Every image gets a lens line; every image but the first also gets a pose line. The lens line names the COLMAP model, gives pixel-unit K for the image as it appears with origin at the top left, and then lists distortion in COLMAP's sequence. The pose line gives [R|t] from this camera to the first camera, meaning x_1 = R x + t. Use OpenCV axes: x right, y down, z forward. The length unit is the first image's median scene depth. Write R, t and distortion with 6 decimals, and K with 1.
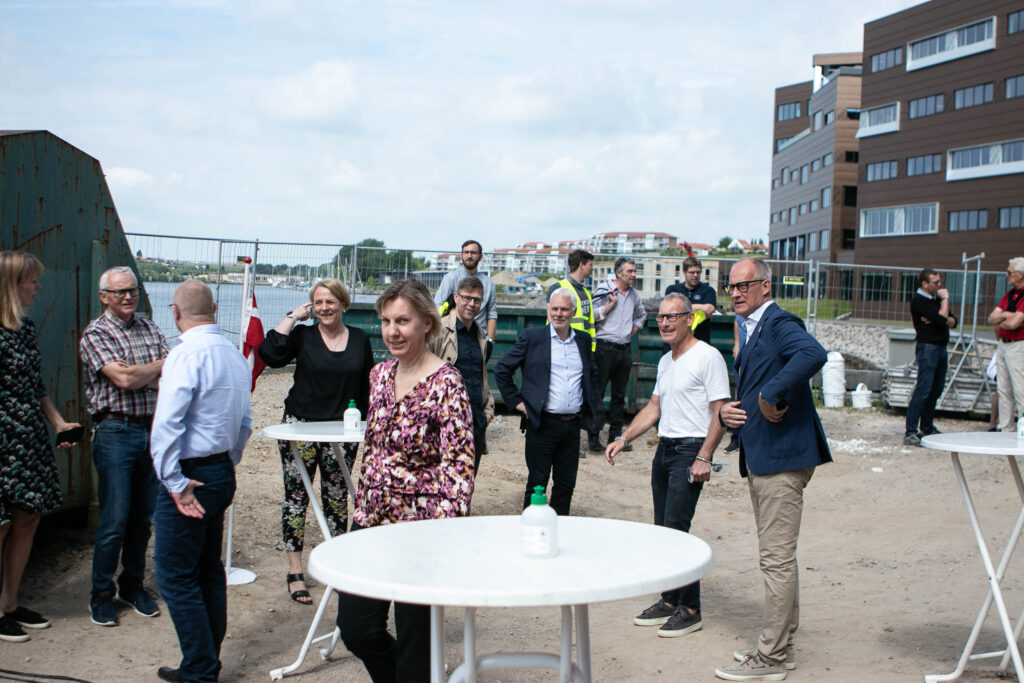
lens RADIAL K [[1156.9, 0, 512.2], [0, 1156.9, 342.1], [0, 0, 1]] dist [-0.021962, 0.000000]
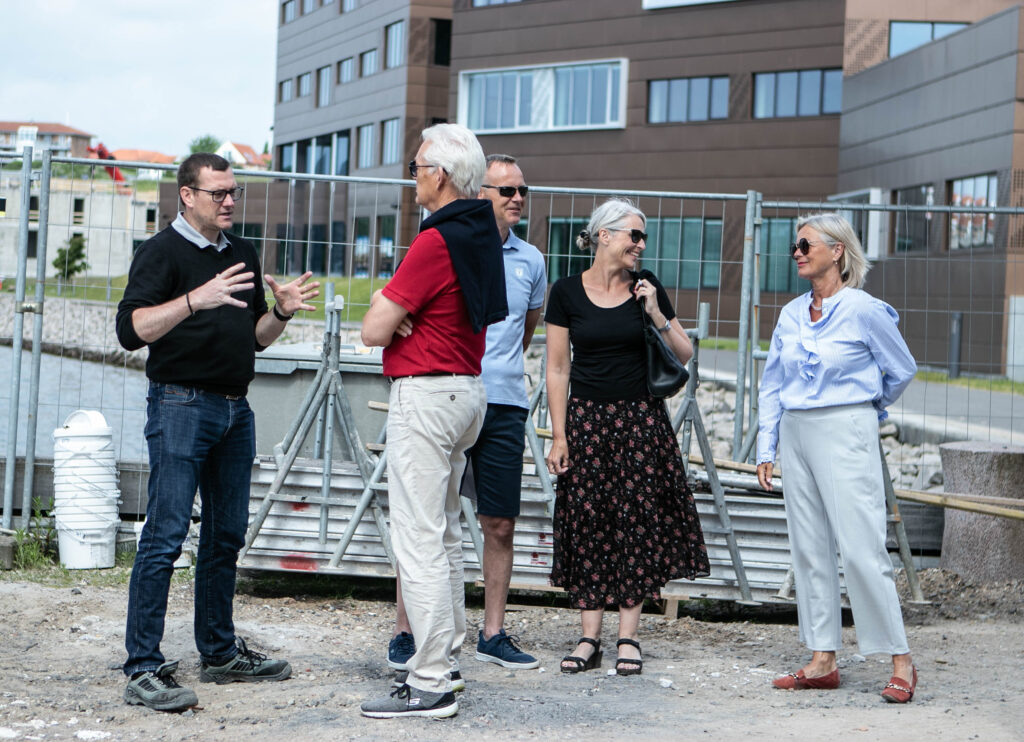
lens RADIAL K [[2462.0, 0, 511.8], [0, 2462.0, 370.5], [0, 0, 1]] dist [0.119858, 0.000000]
pose [[0.966691, -0.005424, 0.255888, 0.076187], [0.005988, 0.999981, -0.001425, -0.000442], [-0.255876, 0.002910, 0.966705, 0.089006]]
